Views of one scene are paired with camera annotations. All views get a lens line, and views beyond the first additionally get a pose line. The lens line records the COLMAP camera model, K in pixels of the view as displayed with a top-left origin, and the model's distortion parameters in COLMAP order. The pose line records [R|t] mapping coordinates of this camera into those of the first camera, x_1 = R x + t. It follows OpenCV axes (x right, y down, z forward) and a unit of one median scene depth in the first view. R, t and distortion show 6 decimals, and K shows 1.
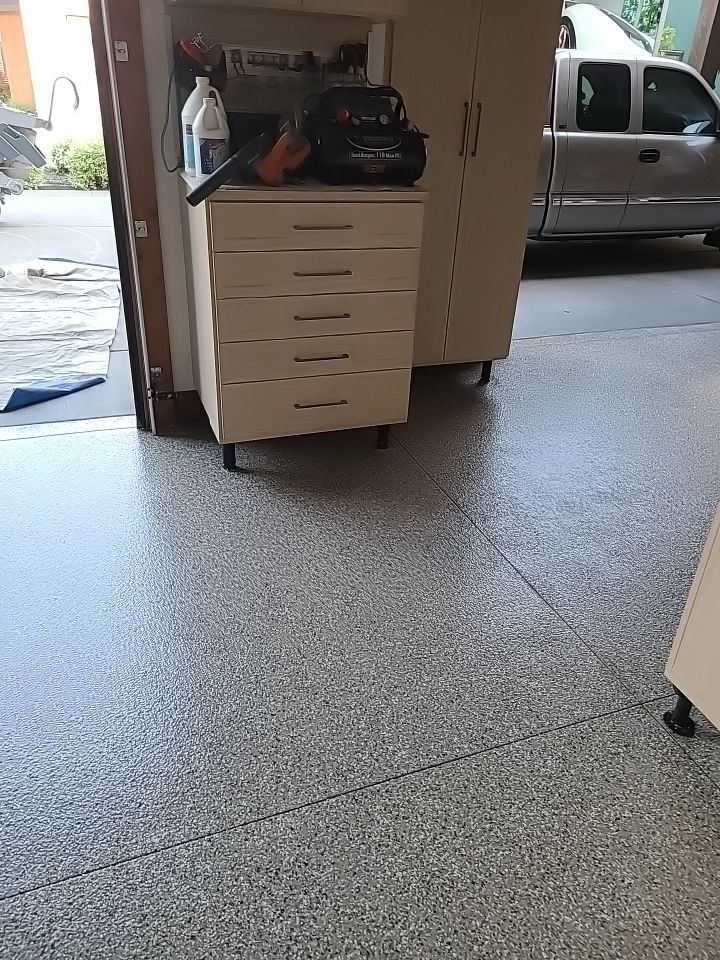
lens RADIAL K [[720.6, 0, 361.4], [0, 720.6, 480.2], [0, 0, 1]] dist [0.025061, -0.001725]
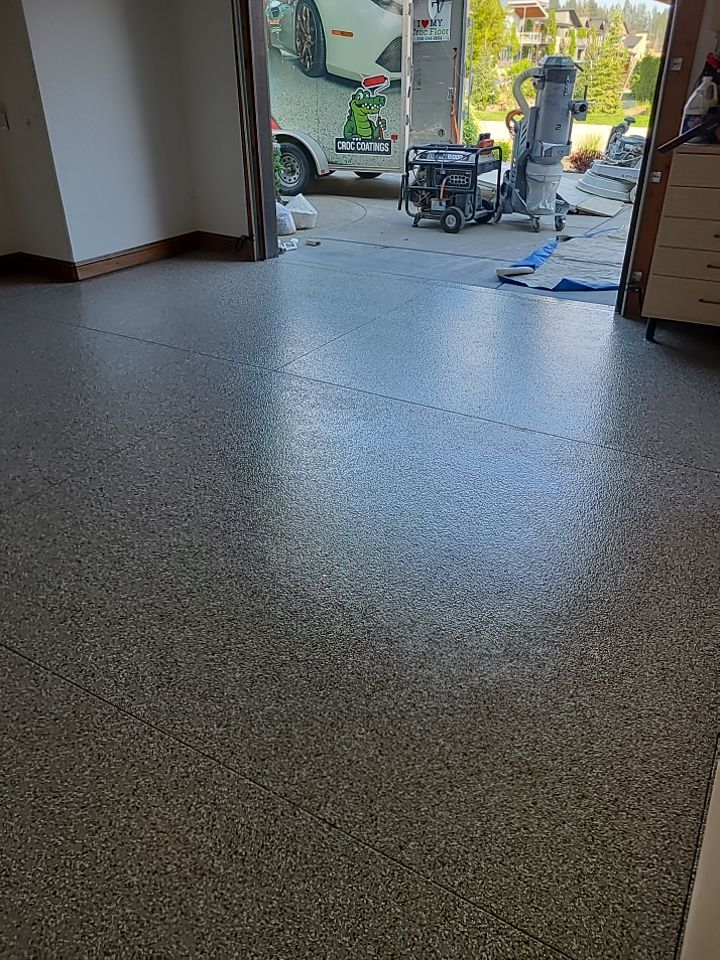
lens RADIAL K [[720.6, 0, 364.1], [0, 720.6, 476.7], [0, 0, 1]] dist [0.025061, -0.001725]
pose [[0.622964, 0.336781, -0.706041, 0.600113], [-0.351434, 0.926856, 0.132028, 0.254831], [0.698863, 0.165878, 0.695754, -0.403806]]
